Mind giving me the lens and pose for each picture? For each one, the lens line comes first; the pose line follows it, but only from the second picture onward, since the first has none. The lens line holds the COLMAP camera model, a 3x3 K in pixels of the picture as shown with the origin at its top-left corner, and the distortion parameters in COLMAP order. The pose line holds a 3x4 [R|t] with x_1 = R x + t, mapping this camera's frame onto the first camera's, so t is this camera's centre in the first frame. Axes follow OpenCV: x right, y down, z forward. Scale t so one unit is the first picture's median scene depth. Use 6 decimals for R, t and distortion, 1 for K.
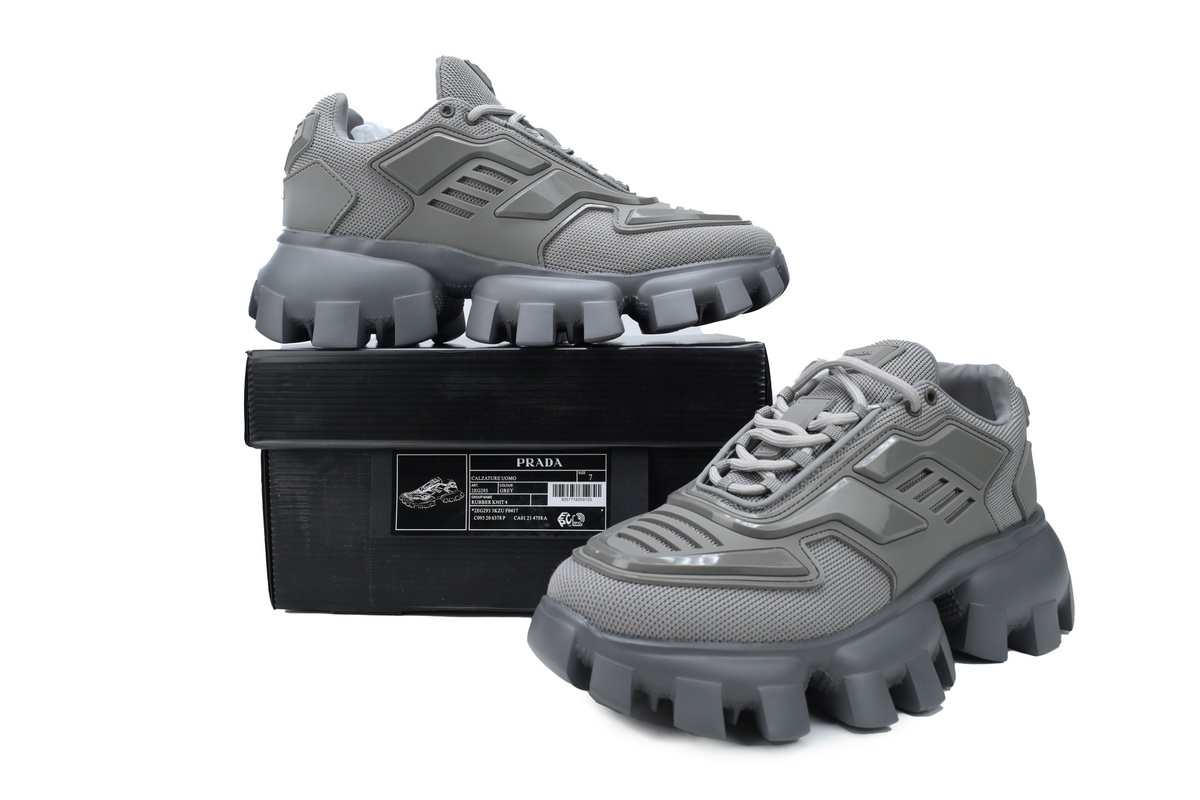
lens RADIAL K [[887.9, 0, 609.9], [0, 887.9, 400.2], [0, 0, 1]] dist [-0.014751, -0.007040]
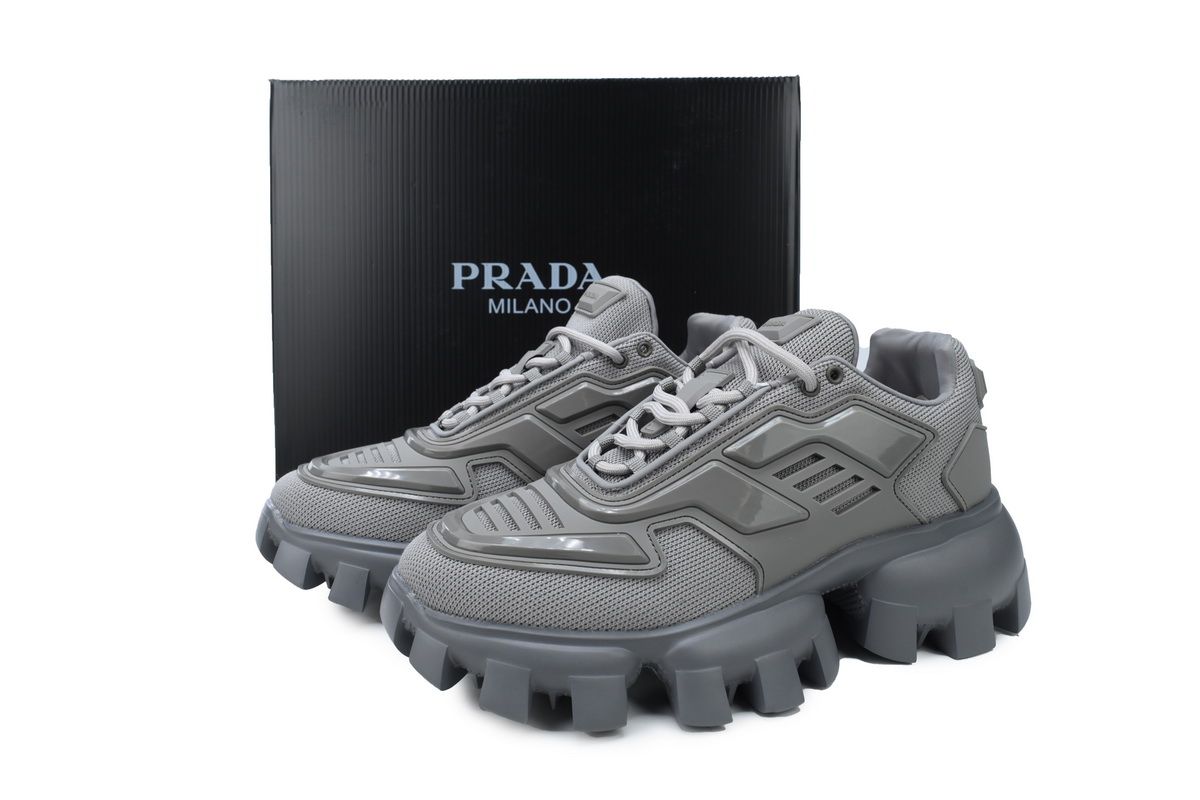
lens RADIAL K [[887.9, 0, 600.2], [0, 887.9, 398.0], [0, 0, 1]] dist [-0.014751, -0.007040]
pose [[0.978441, 0.029173, -0.204455, 0.324525], [-0.012978, 0.996702, 0.080107, -0.051656], [0.206118, -0.075726, 0.975593, 0.057420]]
